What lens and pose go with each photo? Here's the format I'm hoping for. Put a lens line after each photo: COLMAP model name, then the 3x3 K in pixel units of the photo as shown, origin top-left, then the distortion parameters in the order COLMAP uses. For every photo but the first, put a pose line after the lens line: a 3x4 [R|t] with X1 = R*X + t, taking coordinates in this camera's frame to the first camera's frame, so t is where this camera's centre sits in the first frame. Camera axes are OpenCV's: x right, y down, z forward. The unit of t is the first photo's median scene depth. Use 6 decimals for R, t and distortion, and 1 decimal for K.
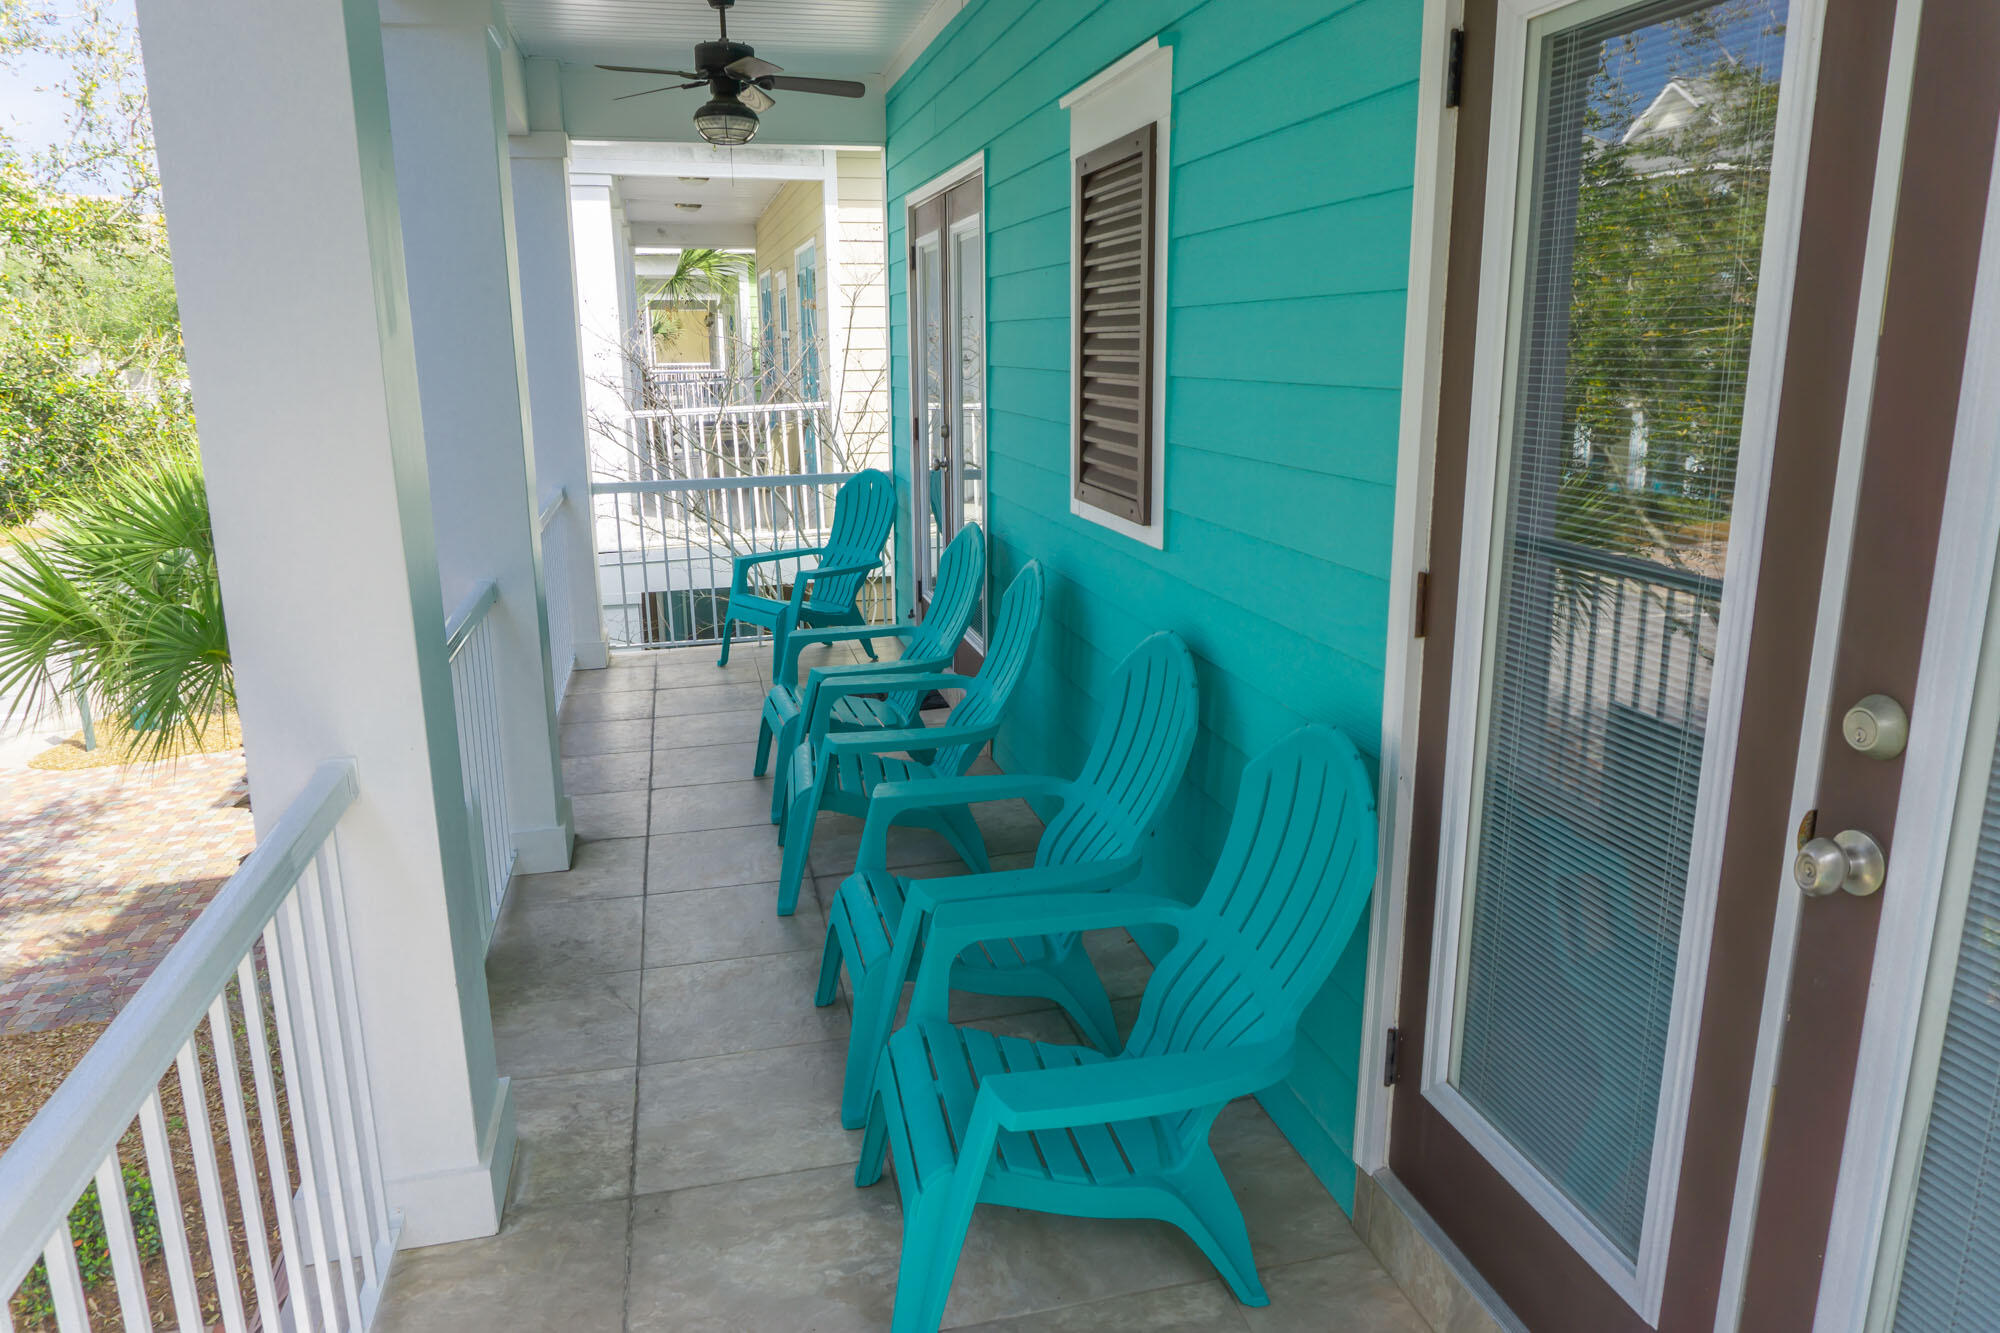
lens RADIAL K [[1333.8, 0, 1000.1], [0, 1333.8, 670.1], [0, 0, 1]] dist [-0.023434, 0.001153]
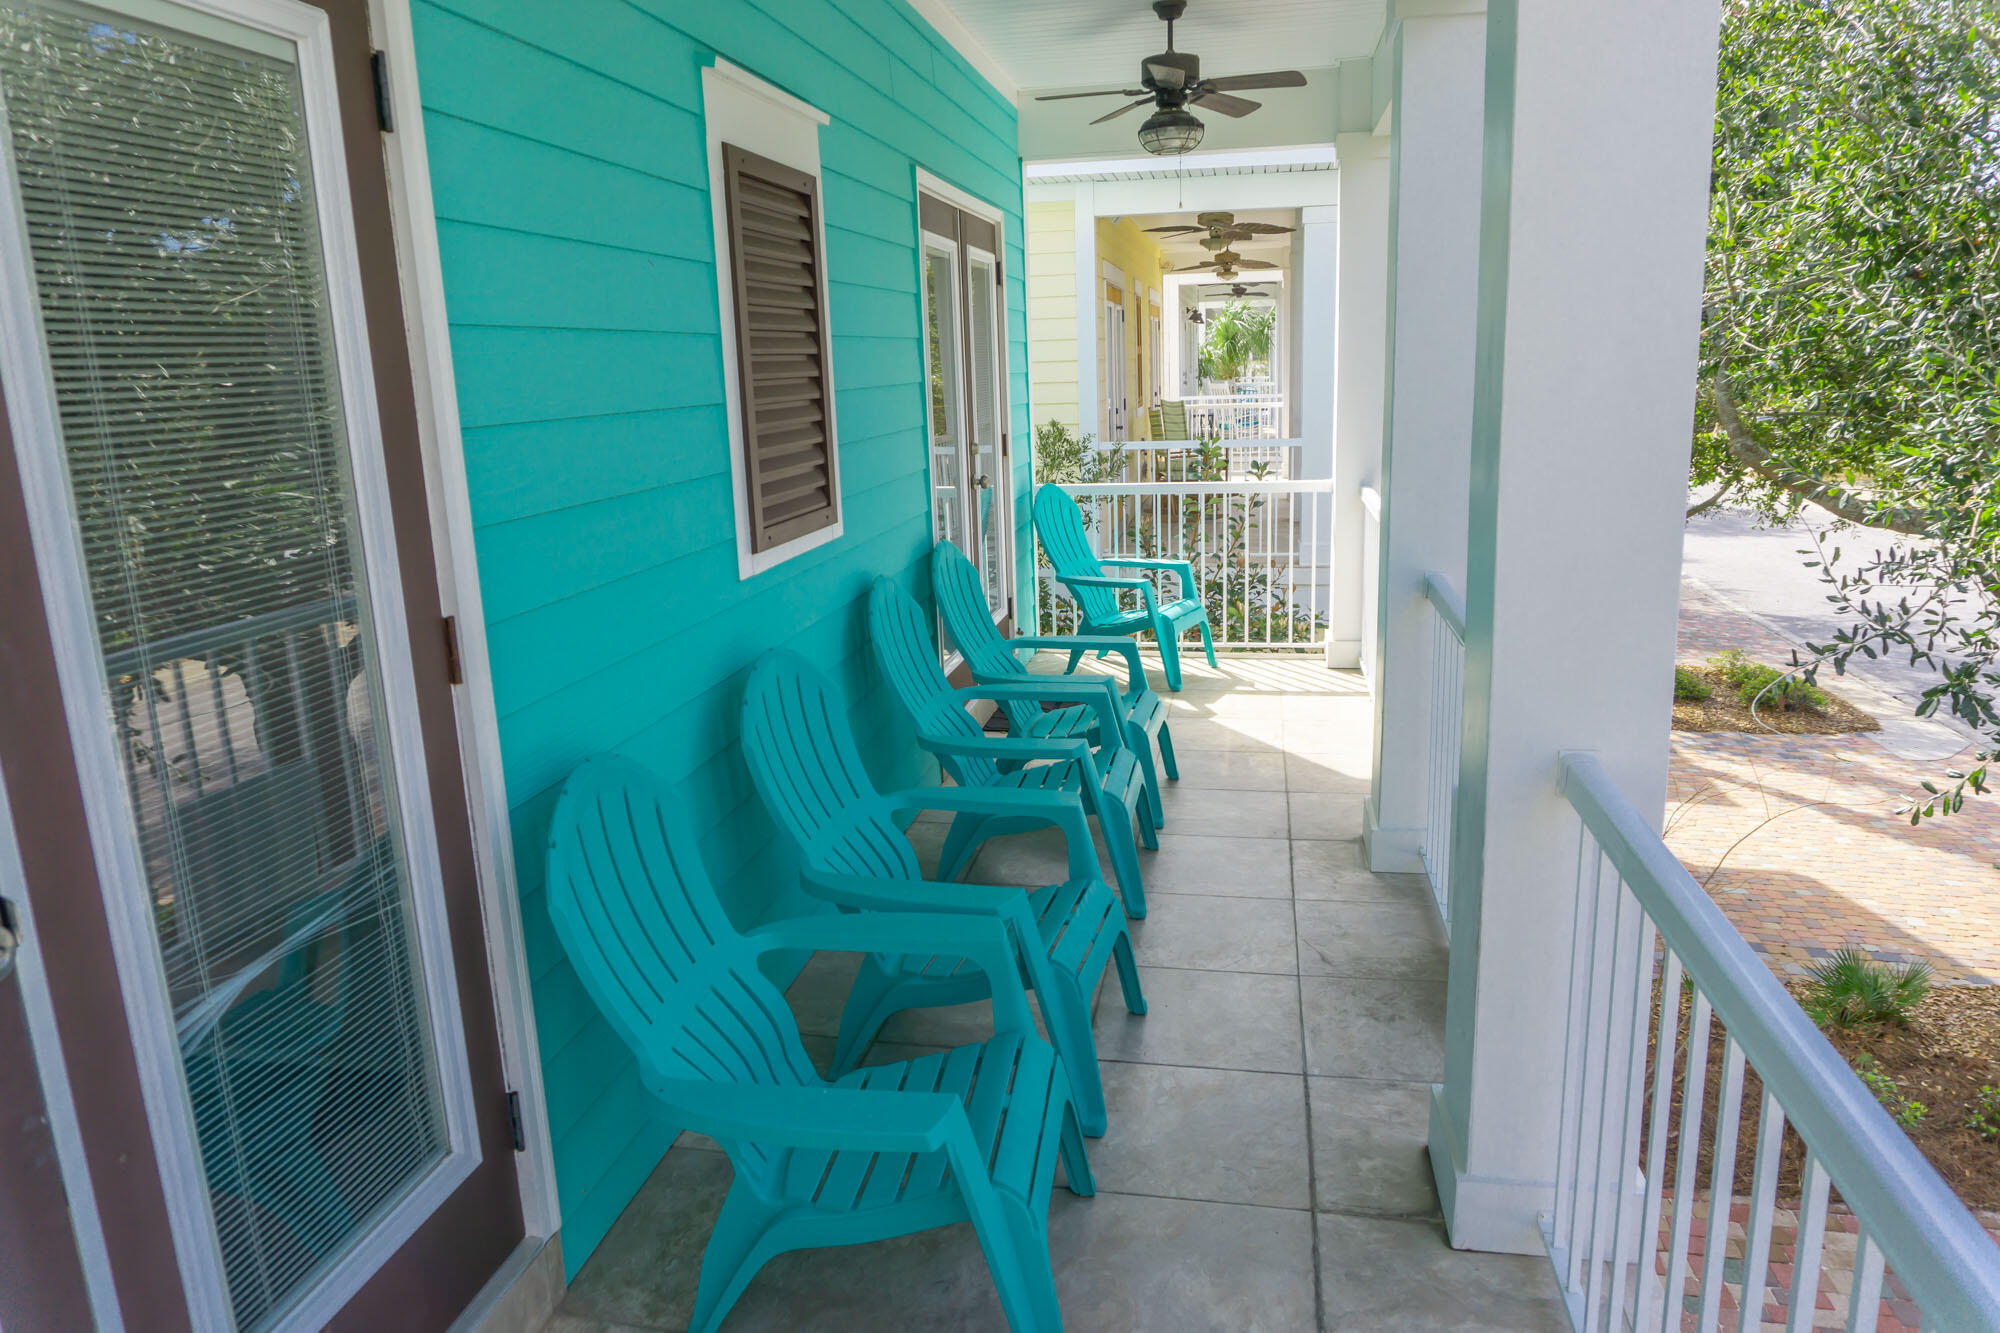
lens RADIAL K [[1333.8, 0, 1000.1], [0, 1333.8, 670.1], [0, 0, 1]] dist [-0.023434, 0.001153]
pose [[-0.911721, -0.050747, 0.407663, -0.468248], [0.141235, 0.893132, 0.427046, -0.442452], [-0.385768, 0.446924, -0.807120, 1.821073]]
